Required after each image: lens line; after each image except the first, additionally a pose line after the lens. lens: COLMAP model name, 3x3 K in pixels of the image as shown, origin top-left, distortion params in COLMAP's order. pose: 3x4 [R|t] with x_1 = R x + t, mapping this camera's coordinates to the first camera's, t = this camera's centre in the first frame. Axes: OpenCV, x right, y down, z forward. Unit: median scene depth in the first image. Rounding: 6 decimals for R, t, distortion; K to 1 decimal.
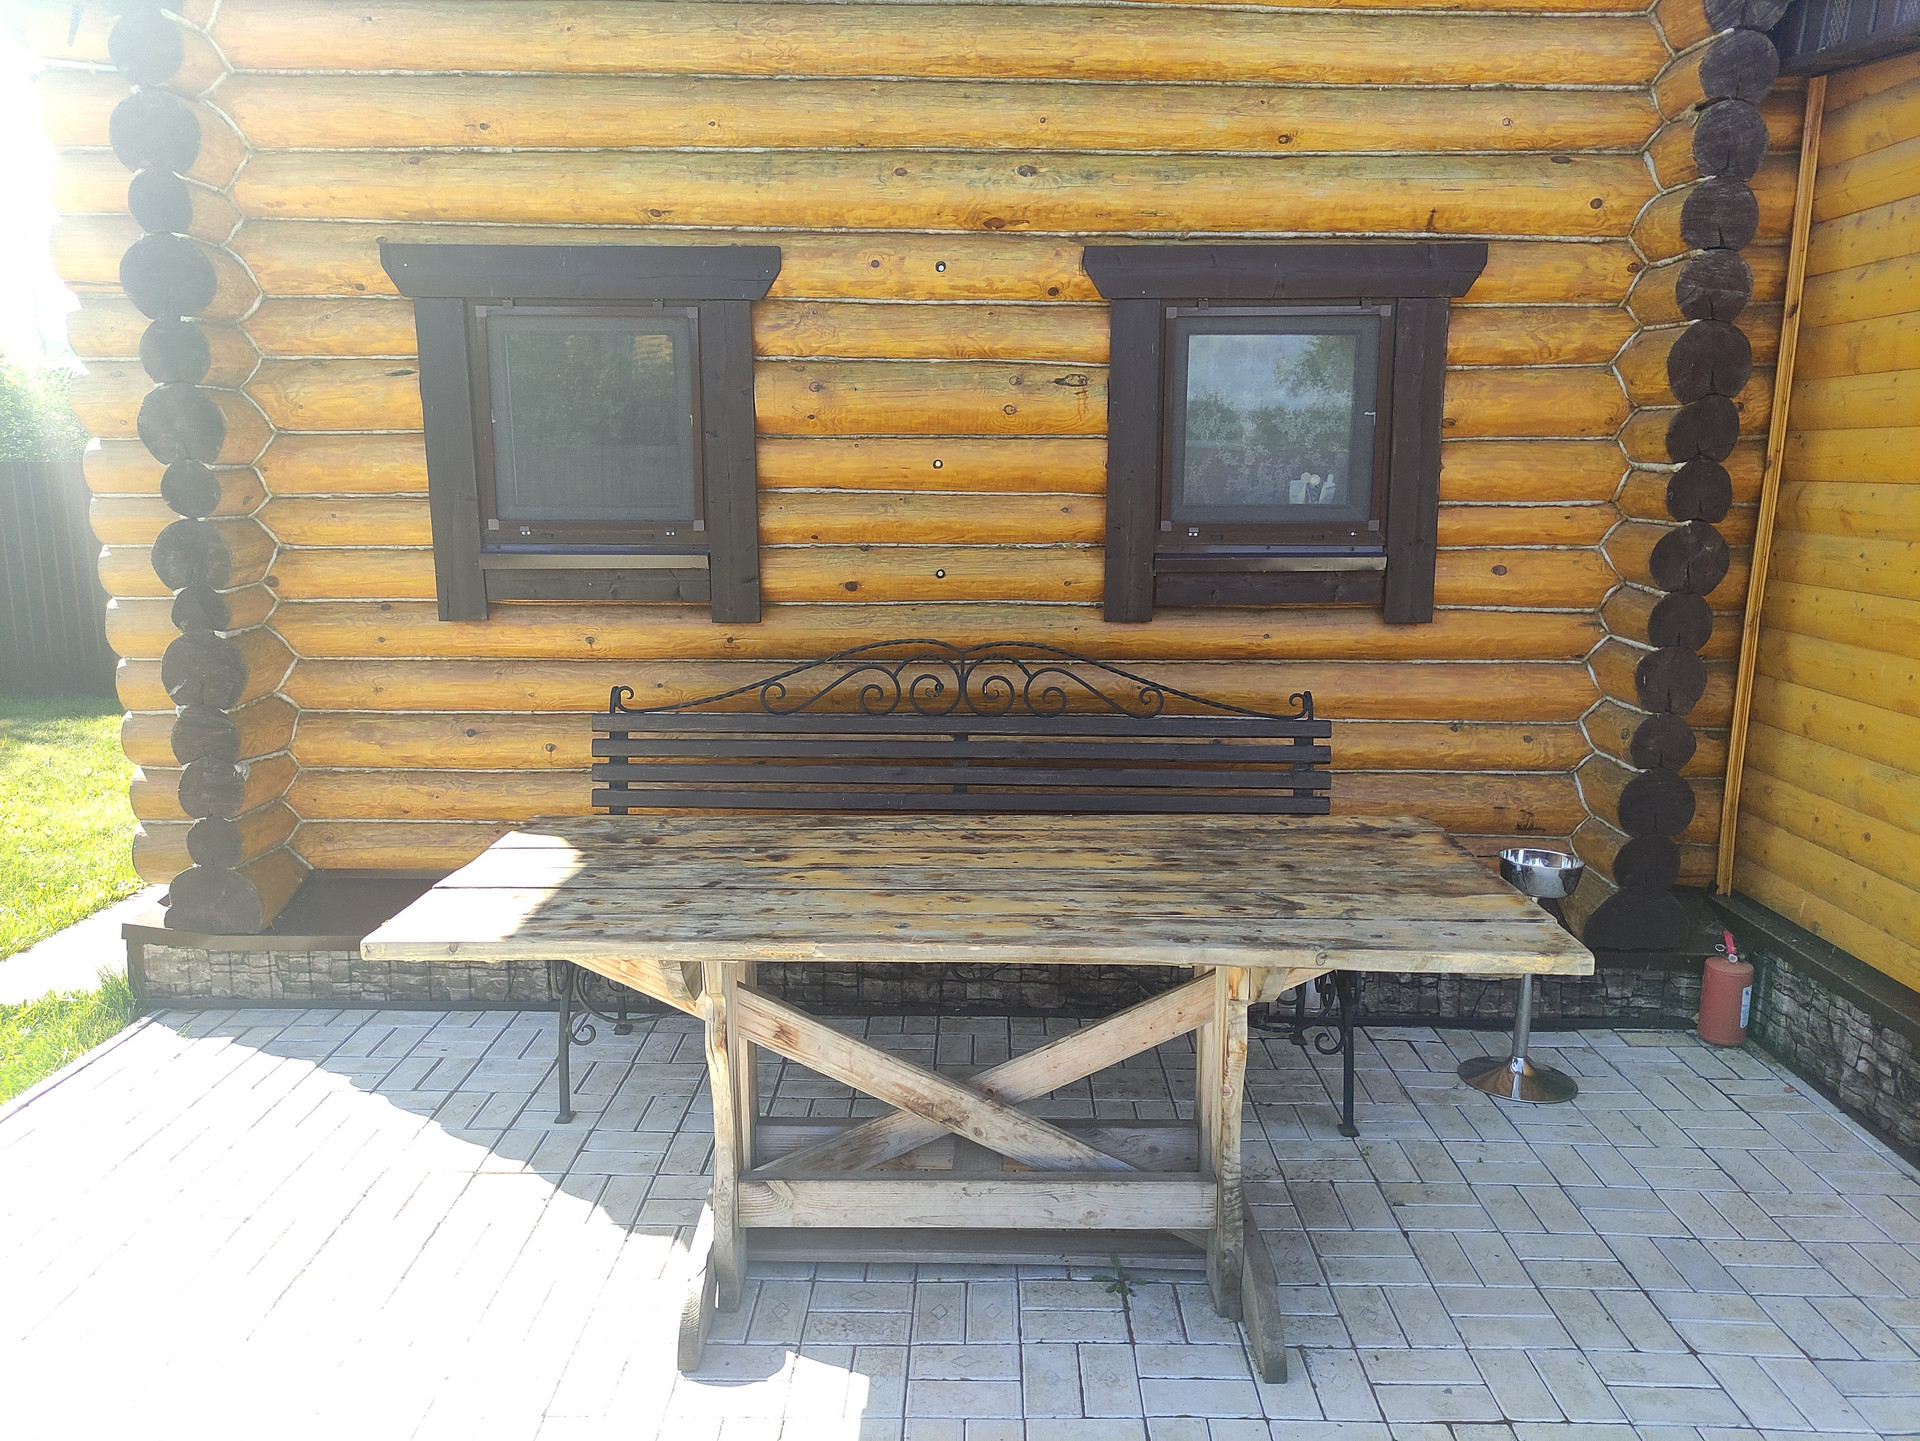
lens RADIAL K [[1399.7, 0, 956.9], [0, 1399.7, 717.3], [0, 0, 1]] dist [0.038349, -0.034085]
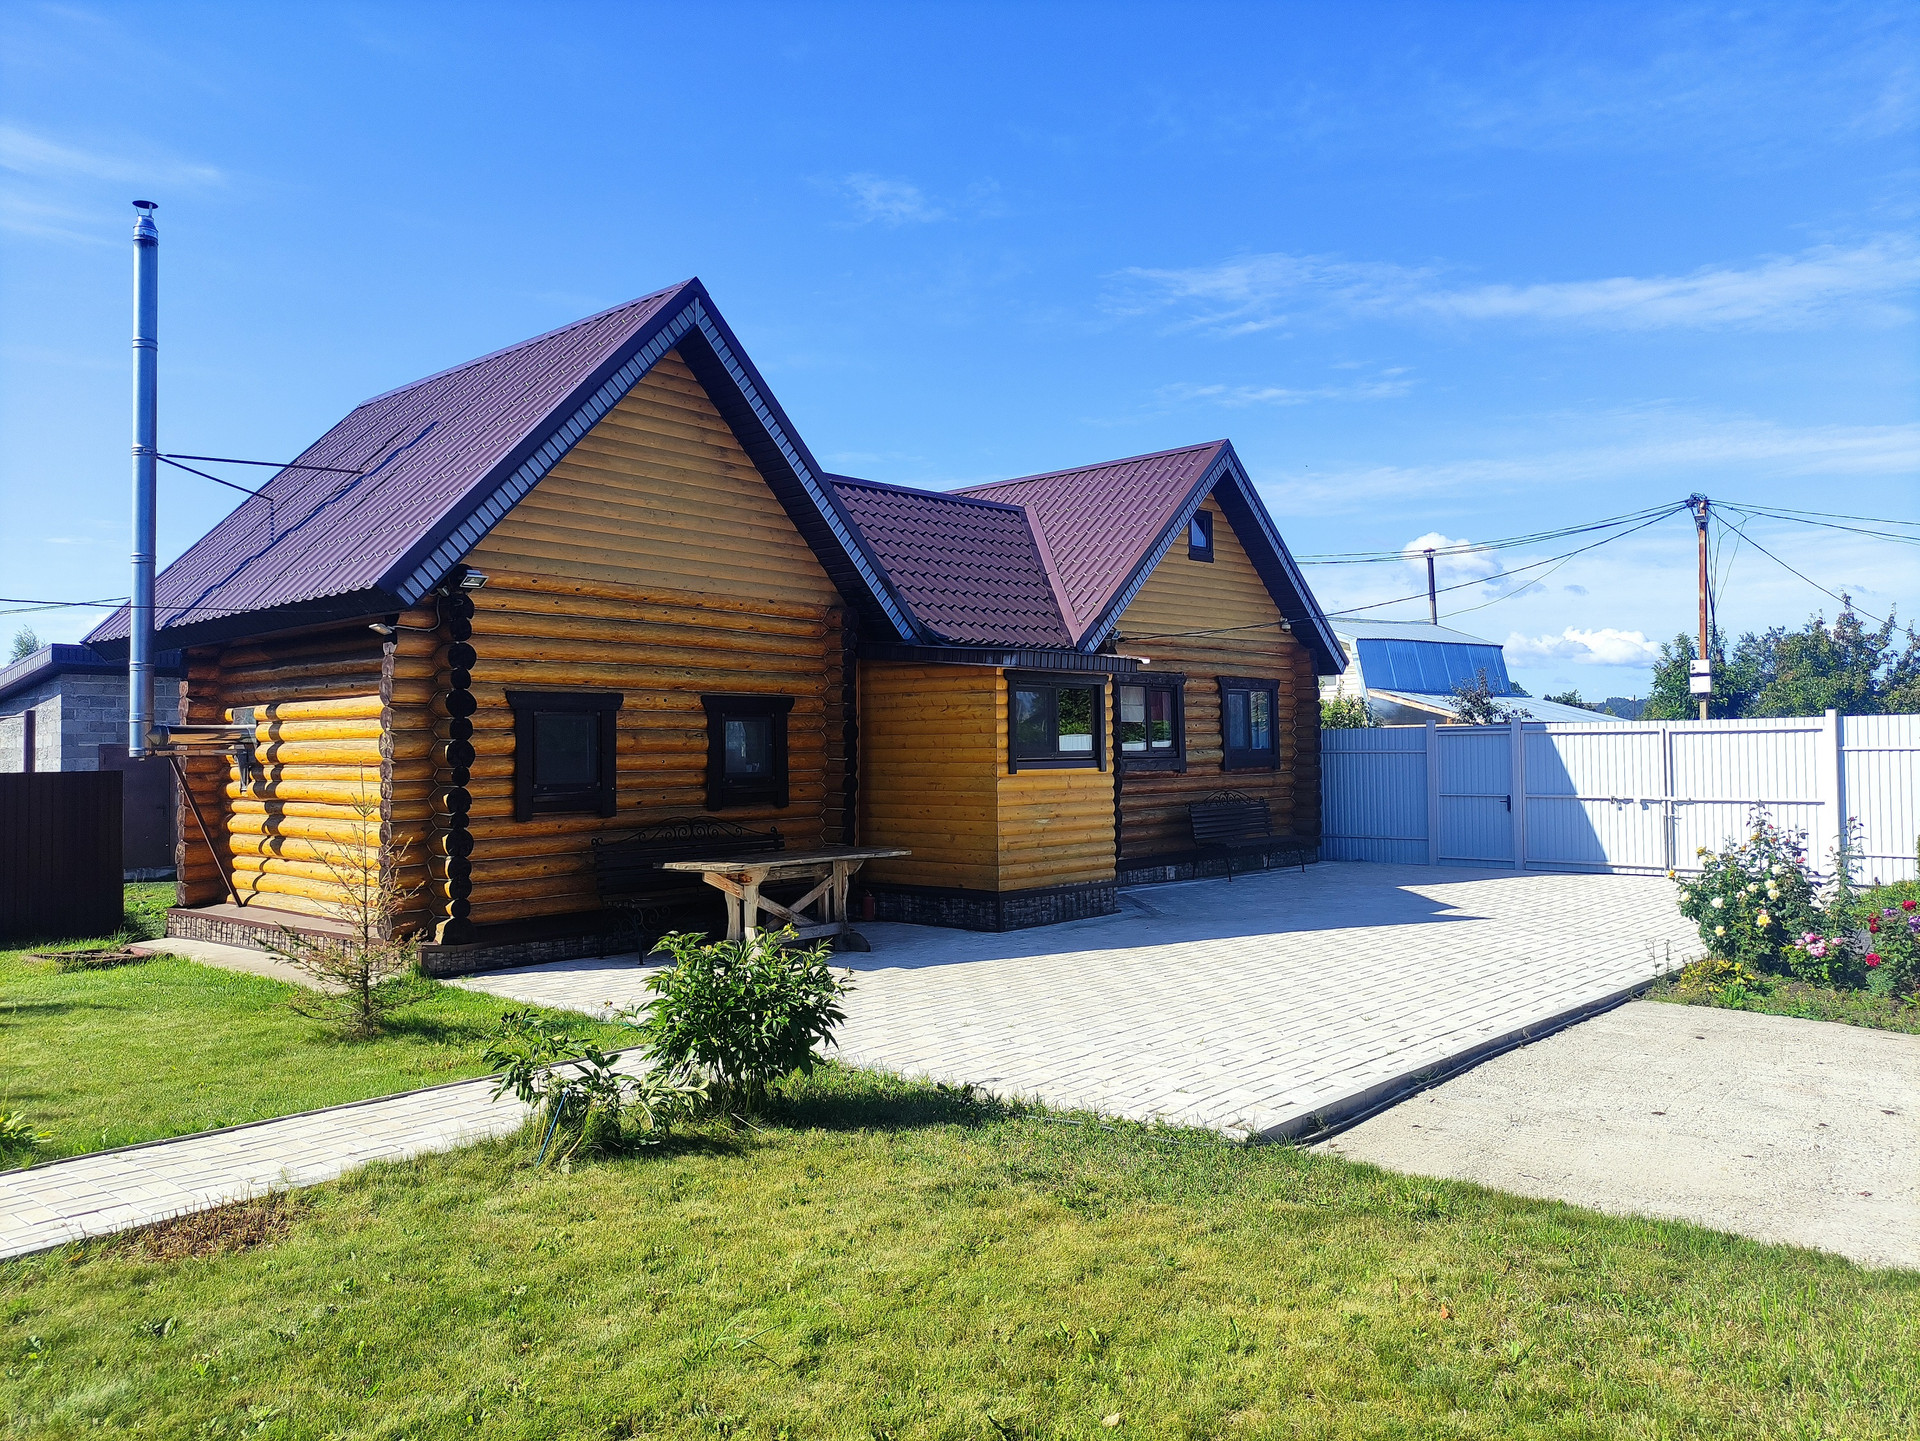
lens RADIAL K [[1399.7, 0, 975.2], [0, 1399.7, 760.3], [0, 0, 1]] dist [0.038349, -0.034085]
pose [[0.644944, -0.018246, 0.764012, -1.952281], [0.150142, 0.983257, -0.103261, 0.239299], [-0.749337, 0.181308, 0.636885, -1.492538]]
